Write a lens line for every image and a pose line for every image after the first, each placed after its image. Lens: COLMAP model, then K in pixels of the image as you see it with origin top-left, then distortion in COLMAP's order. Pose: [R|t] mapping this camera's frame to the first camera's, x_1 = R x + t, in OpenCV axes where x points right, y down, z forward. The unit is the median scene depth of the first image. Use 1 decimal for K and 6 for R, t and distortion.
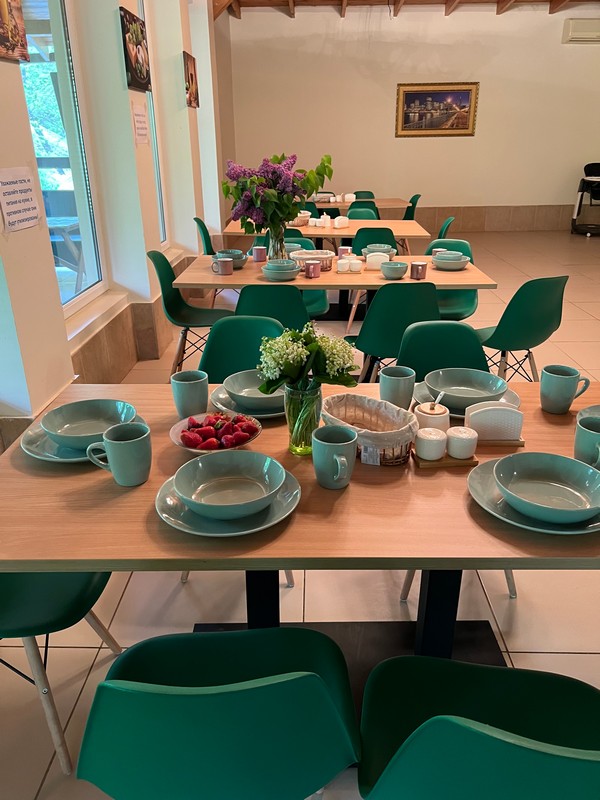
lens RADIAL K [[605.2, 0, 307.2], [0, 605.2, 396.4], [0, 0, 1]] dist [0.048369, -0.032017]
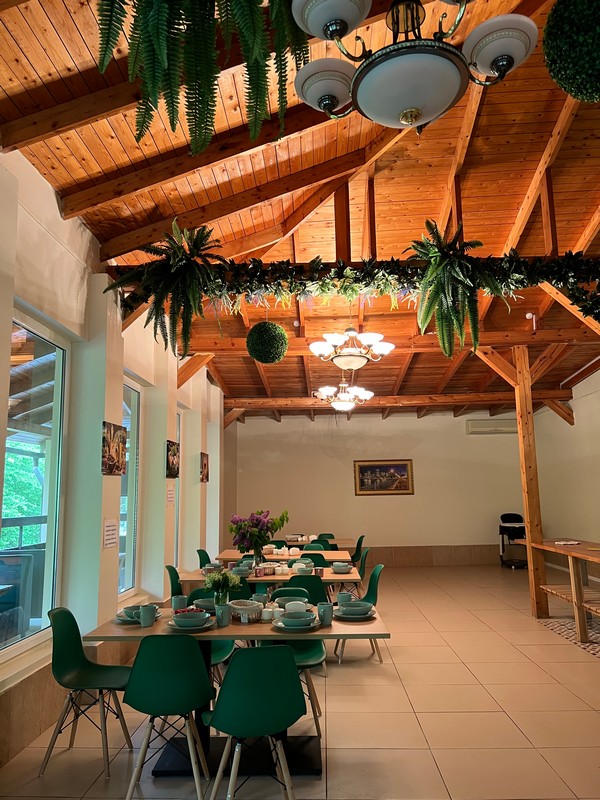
lens RADIAL K [[605.2, 0, 297.1], [0, 605.2, 398.2], [0, 0, 1]] dist [0.048369, -0.032017]
pose [[0.999307, -0.018129, -0.032503, 0.067066], [-0.001726, 0.849828, -0.527057, 0.104074], [0.037177, 0.526748, 0.849208, -0.270040]]
